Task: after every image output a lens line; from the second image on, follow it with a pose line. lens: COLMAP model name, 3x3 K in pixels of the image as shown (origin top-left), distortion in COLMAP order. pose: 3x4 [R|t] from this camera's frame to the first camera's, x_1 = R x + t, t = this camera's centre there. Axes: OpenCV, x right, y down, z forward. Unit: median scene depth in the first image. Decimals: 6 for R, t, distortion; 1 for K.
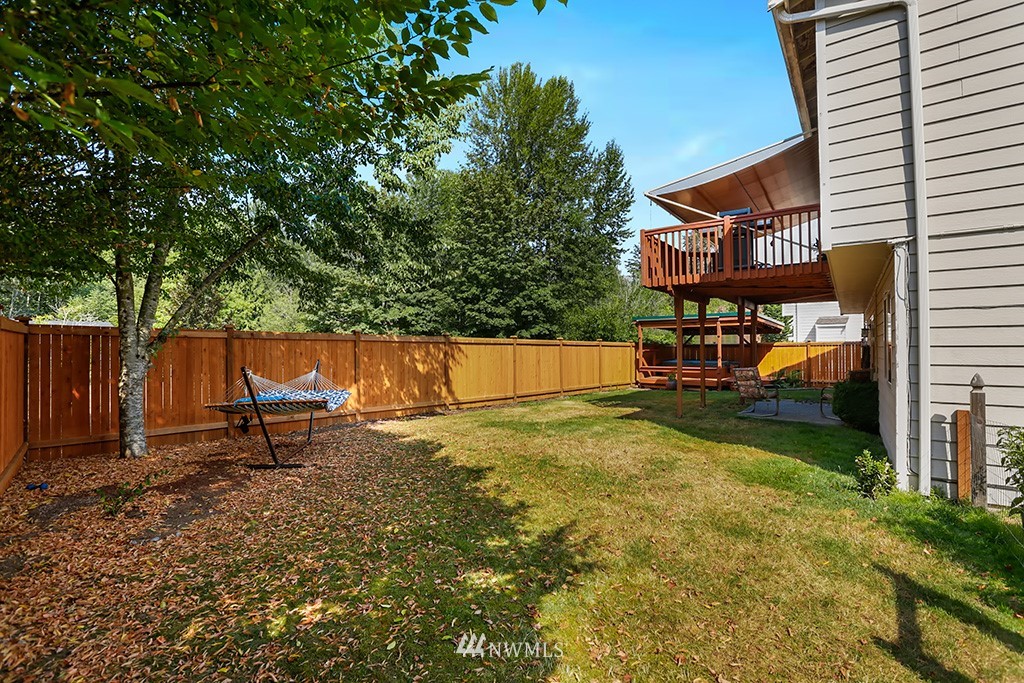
lens RADIAL K [[471.6, 0, 512.0], [0, 471.6, 341.5], [0, 0, 1]] dist [-0.048083, 0.021698]
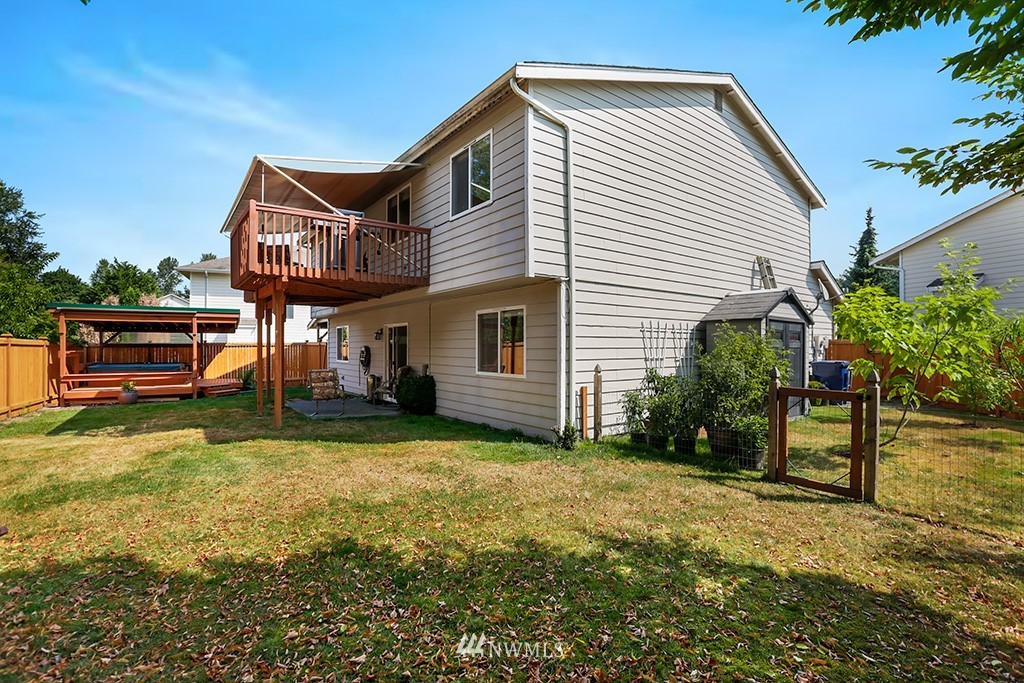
lens RADIAL K [[471.6, 0, 512.0], [0, 471.6, 341.5], [0, 0, 1]] dist [-0.048083, 0.021698]
pose [[0.293431, 0.011533, 0.955911, -0.695754], [-0.012925, 0.999884, -0.008096, 0.002600], [-0.955893, -0.009980, 0.293546, 0.697750]]
